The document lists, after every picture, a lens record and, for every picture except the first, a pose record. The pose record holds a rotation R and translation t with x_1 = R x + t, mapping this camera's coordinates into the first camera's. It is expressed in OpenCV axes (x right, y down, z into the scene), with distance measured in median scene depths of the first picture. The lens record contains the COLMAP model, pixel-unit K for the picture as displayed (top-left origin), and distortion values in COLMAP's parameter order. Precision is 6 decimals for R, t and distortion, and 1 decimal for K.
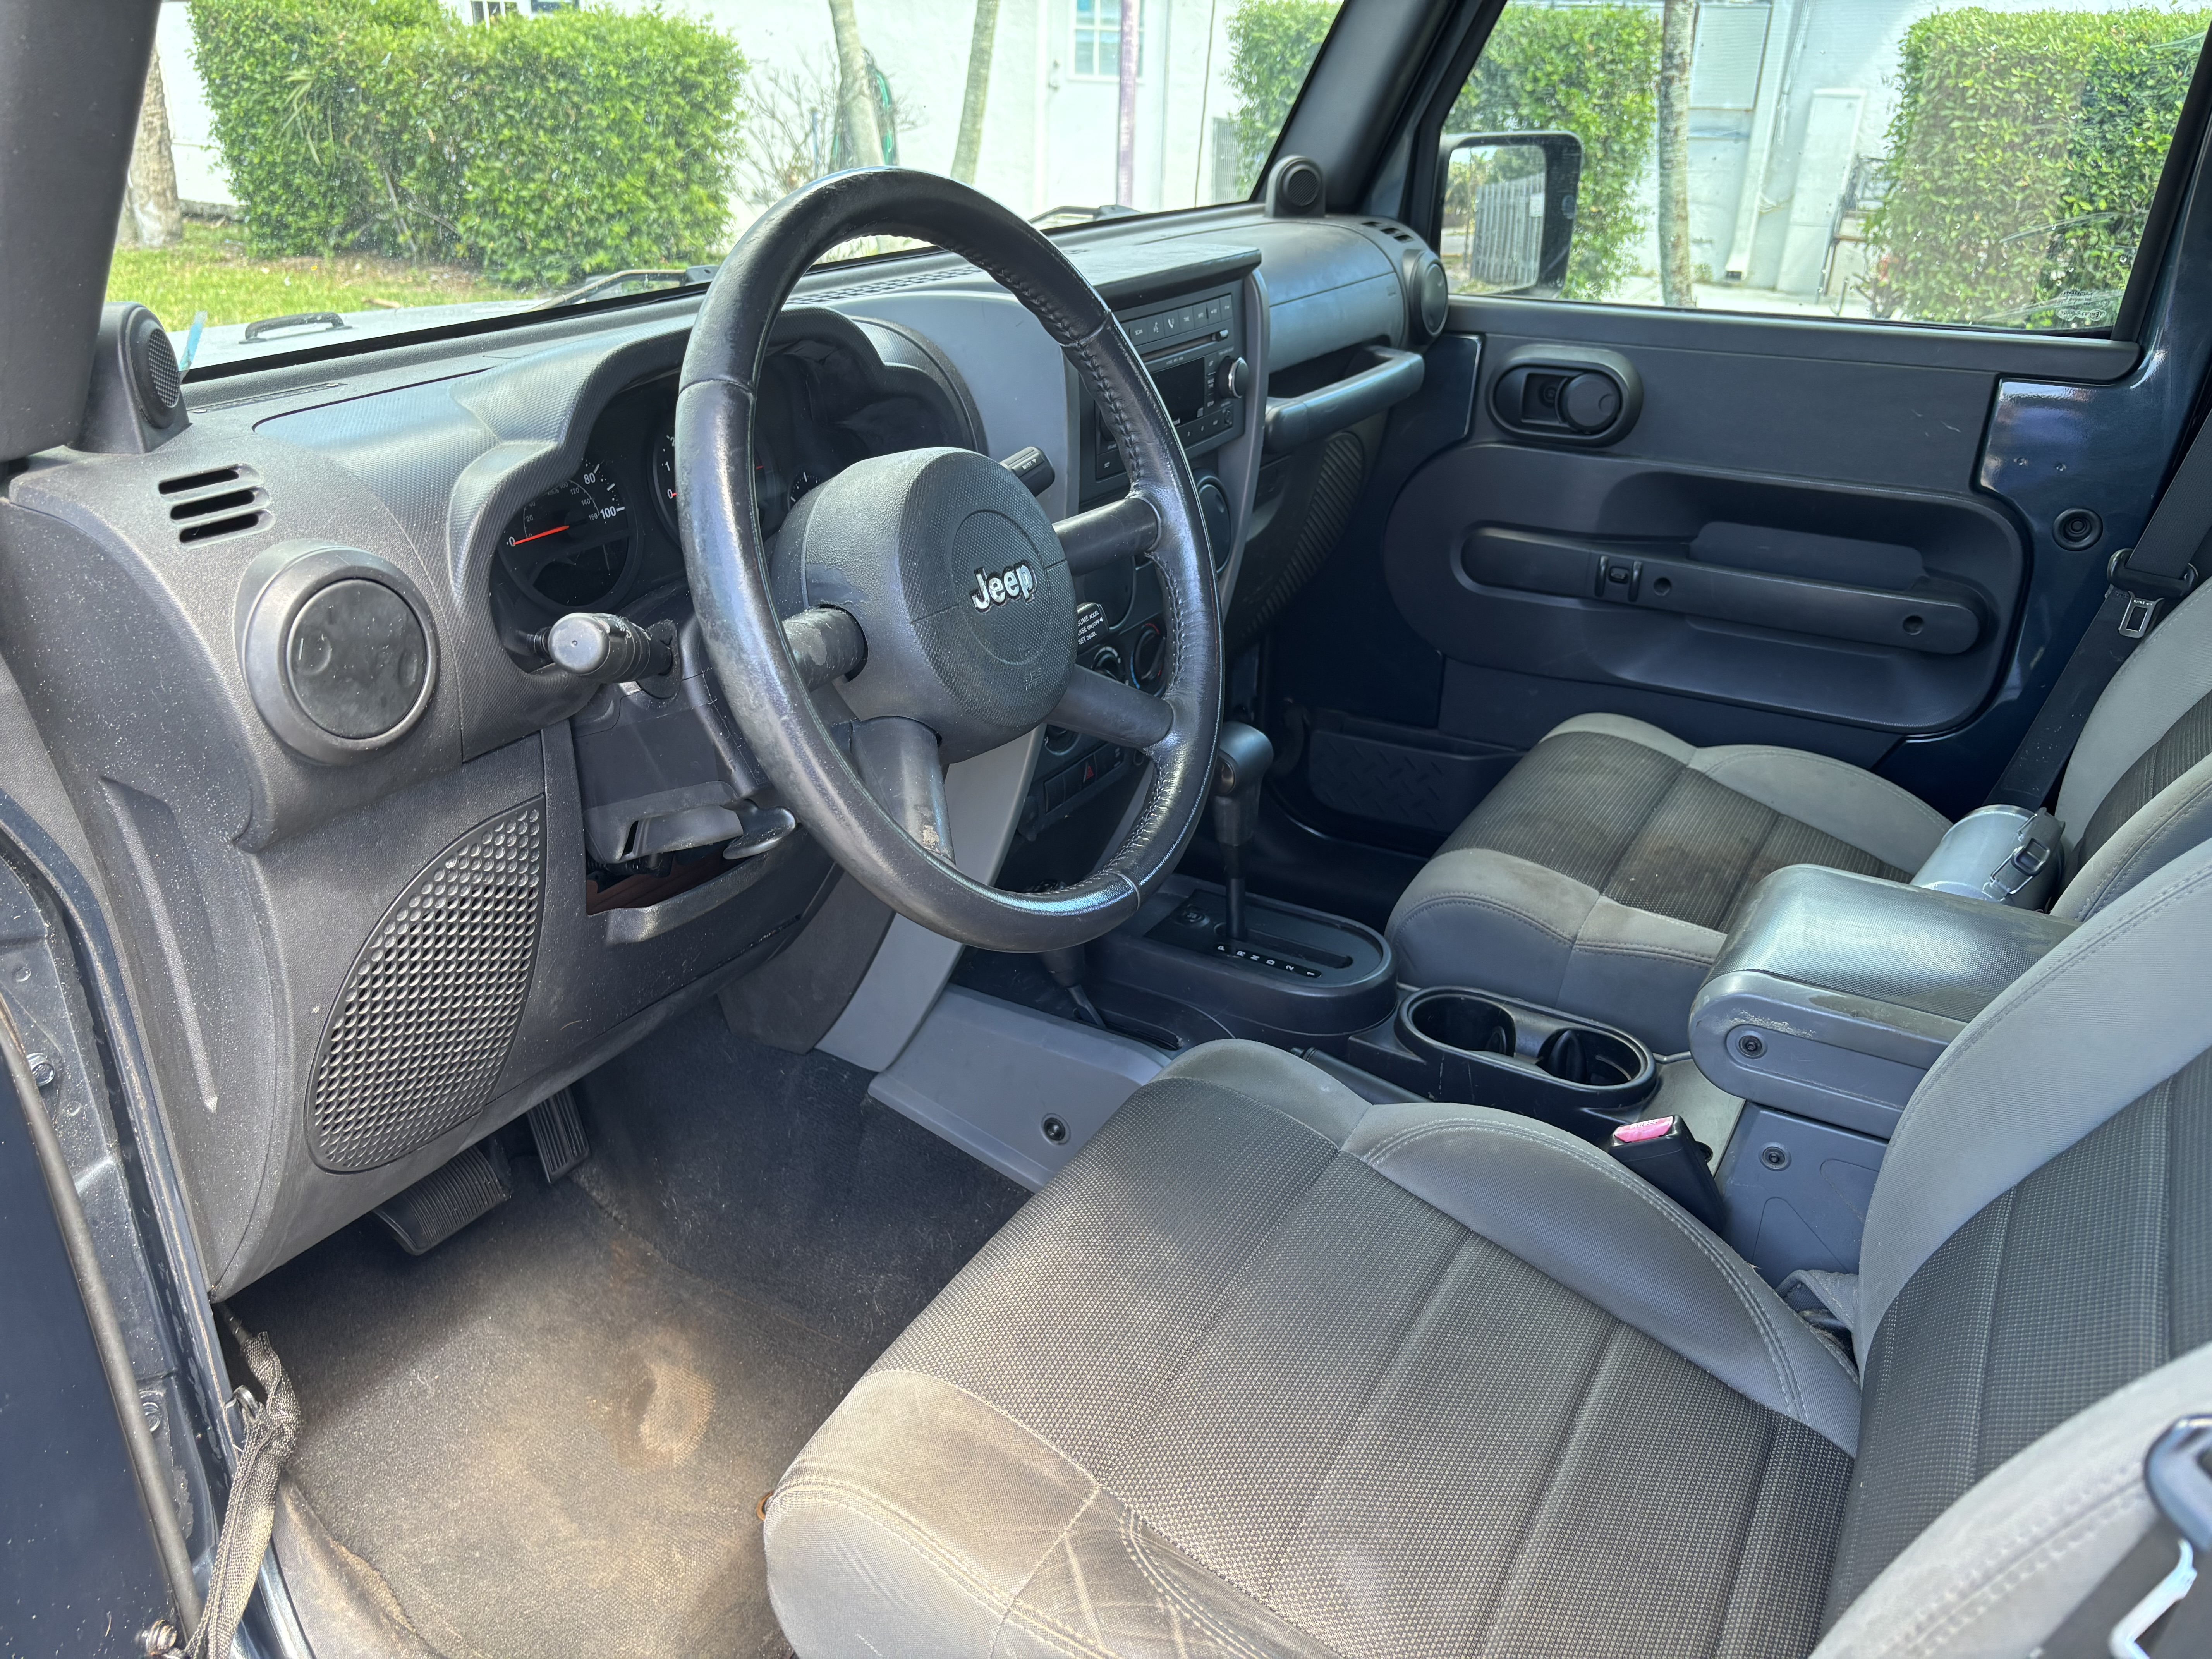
lens RADIAL K [[1704.7, 0, 1106.0], [0, 1704.7, 829.5], [0, 0, 1]] dist [0.040234, -0.071810]
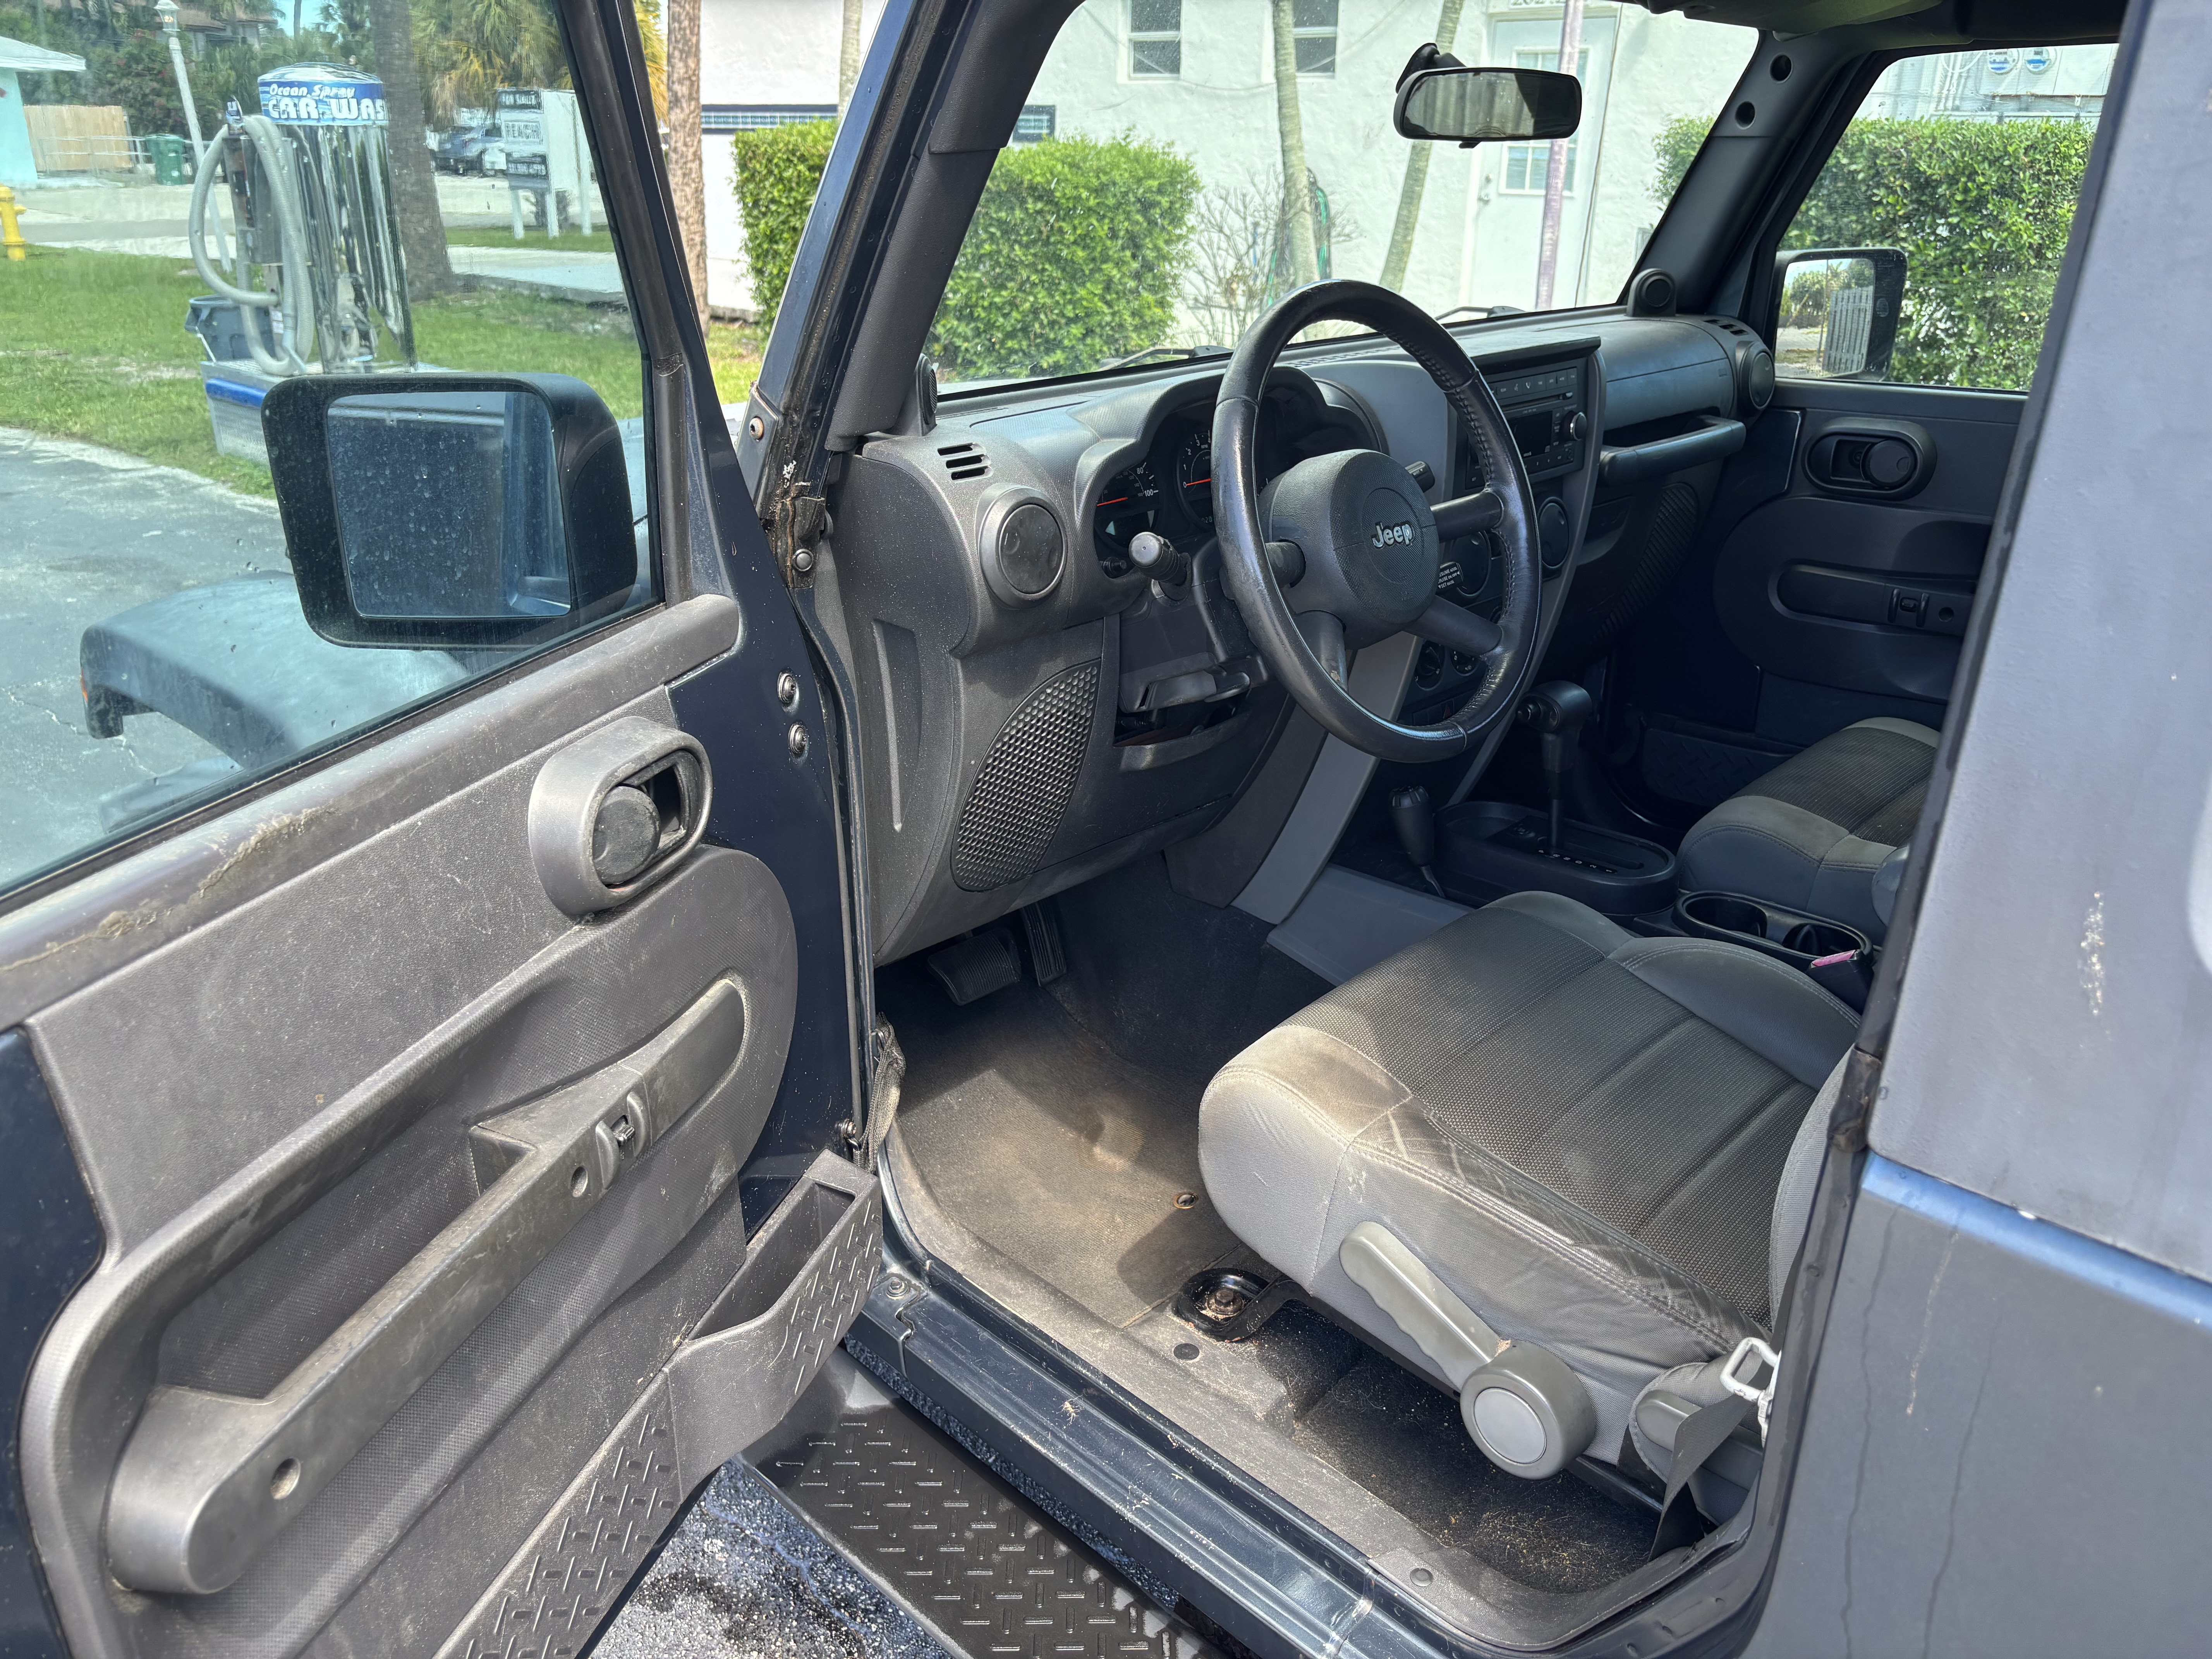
lens RADIAL K [[1644.4, 0, 1102.7], [0, 1644.4, 795.8], [0, 0, 1]] dist [0.017716, -0.050381]
pose [[0.970418, 0.068518, -0.231506, 0.037561], [-0.082858, 0.995162, -0.052787, 0.154519], [0.226769, 0.070408, 0.971400, -0.414686]]
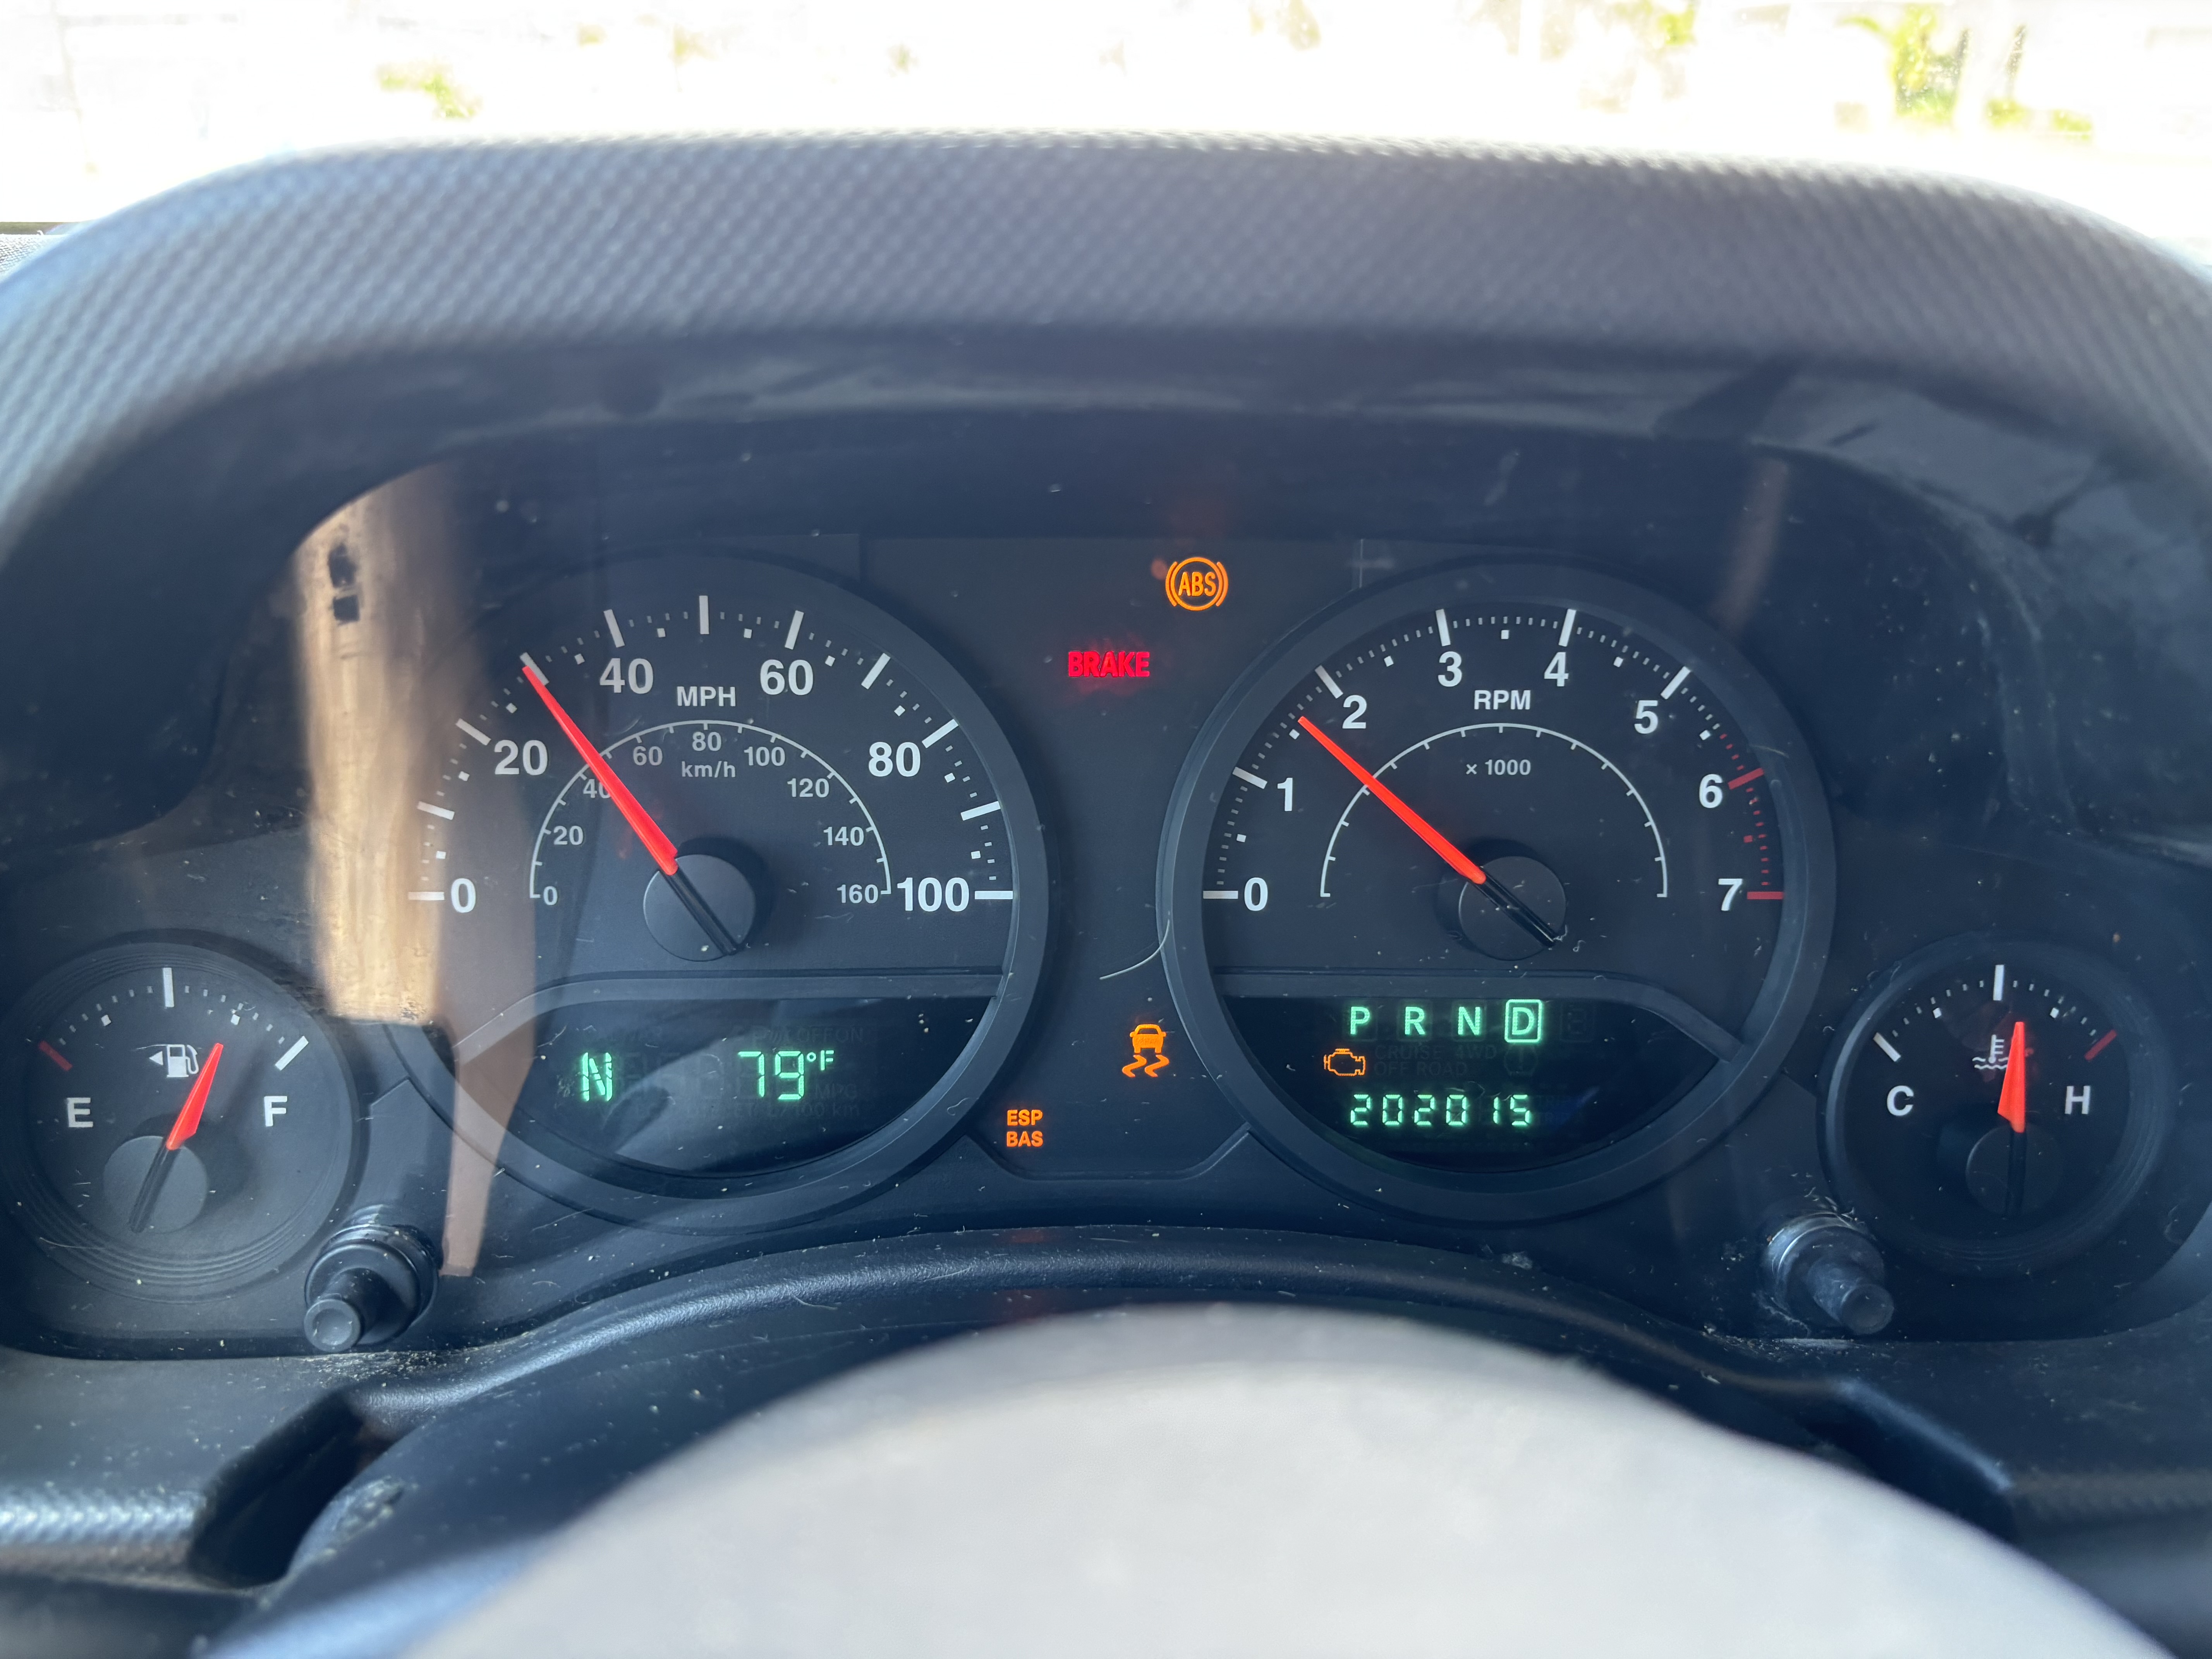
lens RADIAL K [[1675.3, 0, 1098.9], [0, 1675.3, 841.8], [0, 0, 1]] dist [0.000448, -0.002158]
pose [[0.508778, 0.344151, -0.789117, -0.056801], [-0.361353, 0.917336, 0.167089, -0.197923], [0.781389, 0.200138, 0.591080, 0.691611]]
